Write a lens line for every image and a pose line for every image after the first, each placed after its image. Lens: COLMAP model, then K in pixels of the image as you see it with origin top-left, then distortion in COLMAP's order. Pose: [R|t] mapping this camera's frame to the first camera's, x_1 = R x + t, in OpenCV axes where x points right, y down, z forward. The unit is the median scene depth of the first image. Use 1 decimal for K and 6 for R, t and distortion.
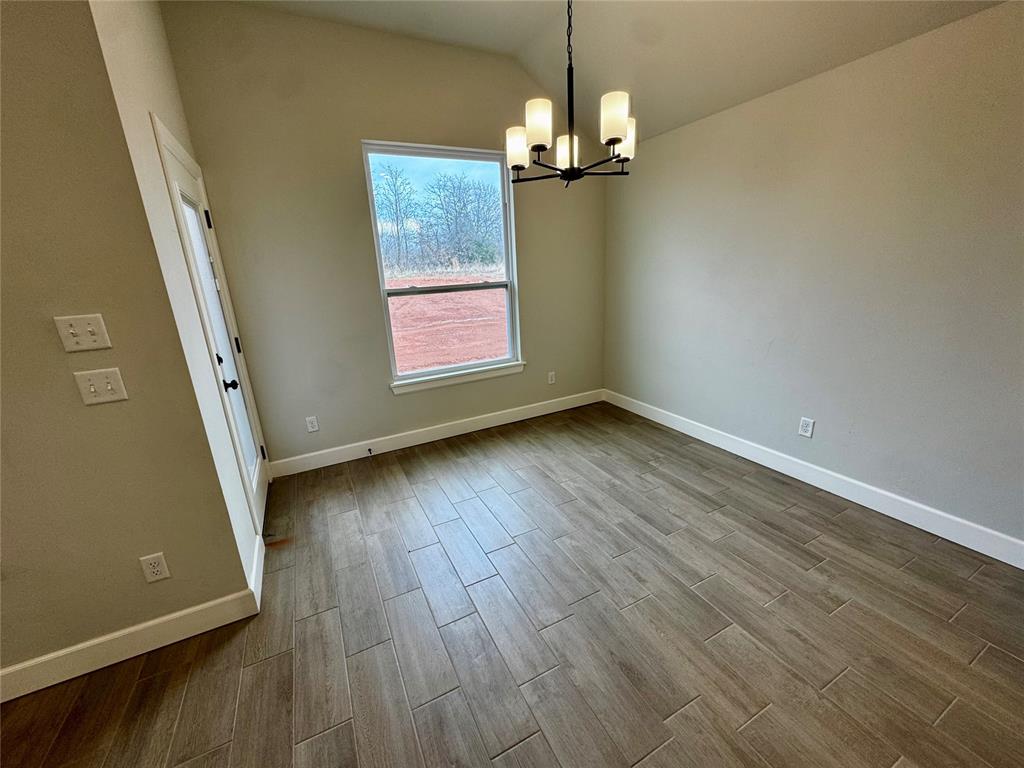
lens RADIAL K [[407.4, 0, 512.0], [0, 407.4, 384.0], [0, 0, 1]] dist [-0.006409, 0.000457]
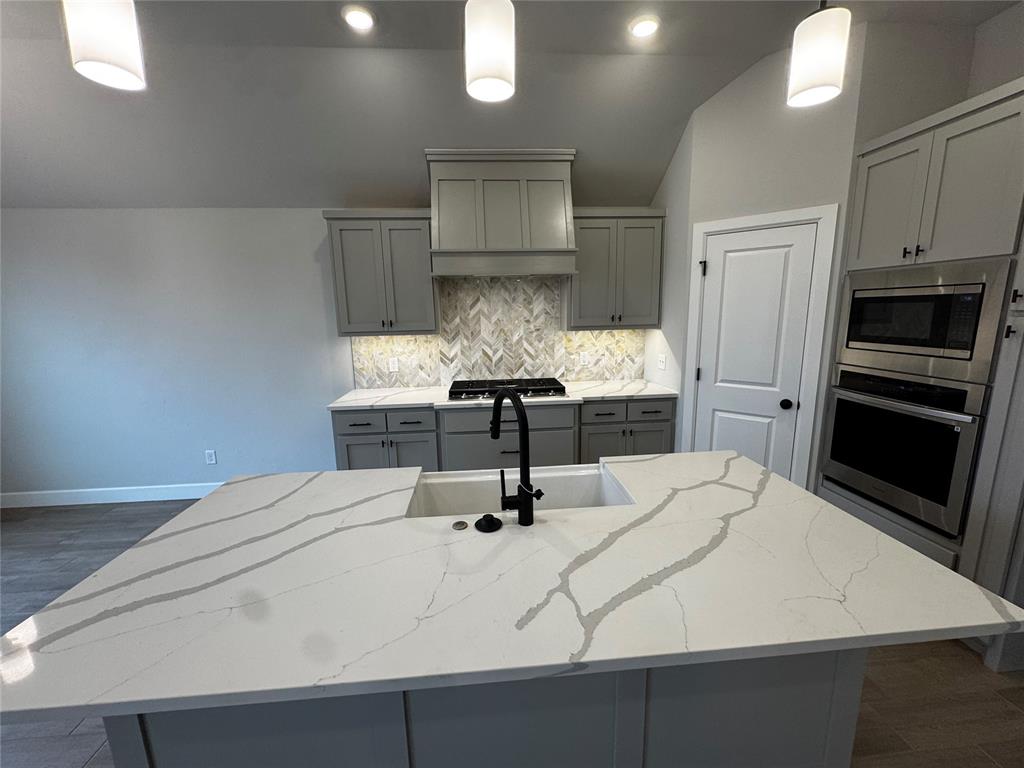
lens RADIAL K [[407.4, 0, 512.0], [0, 407.4, 384.0], [0, 0, 1]] dist [-0.006409, 0.000457]
pose [[0.380380, -0.125776, 0.916238, -0.077329], [0.259350, 0.965463, 0.024863, 0.080825], [-0.887721, 0.228169, 0.399863, -0.389448]]
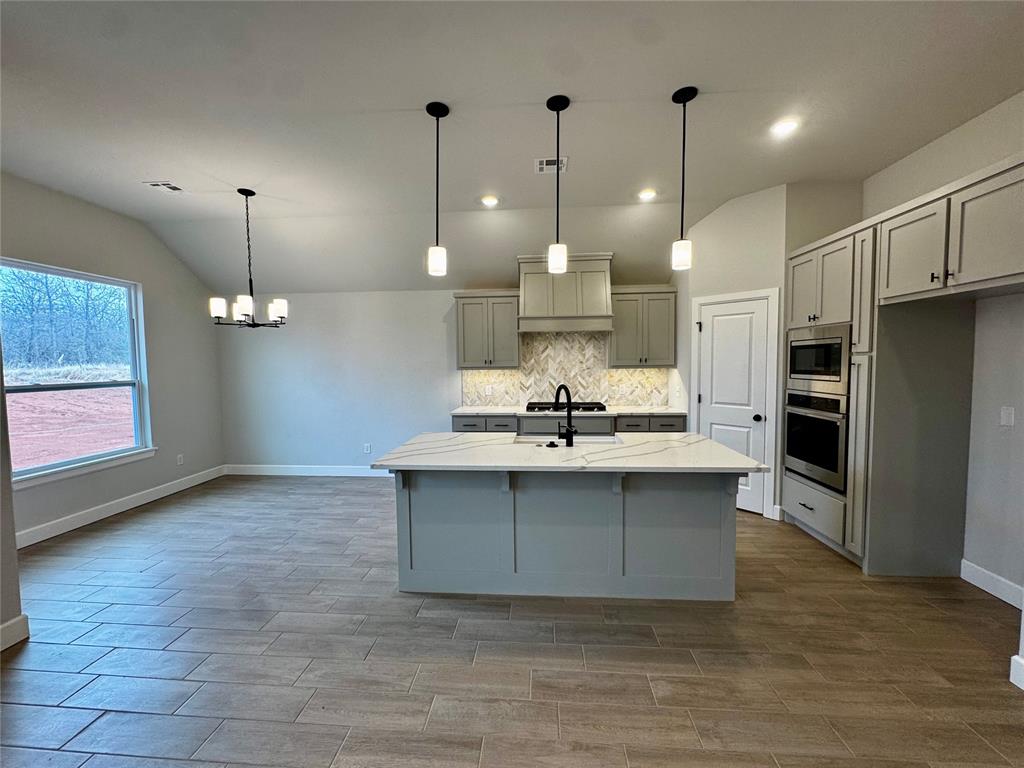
lens RADIAL K [[407.4, 0, 512.0], [0, 407.4, 384.0], [0, 0, 1]] dist [-0.006409, 0.000457]
pose [[0.520657, -0.004503, 0.853754, -0.524005], [0.223573, 0.965810, -0.131250, 0.184871], [-0.823973, 0.259213, 0.503862, -0.579790]]
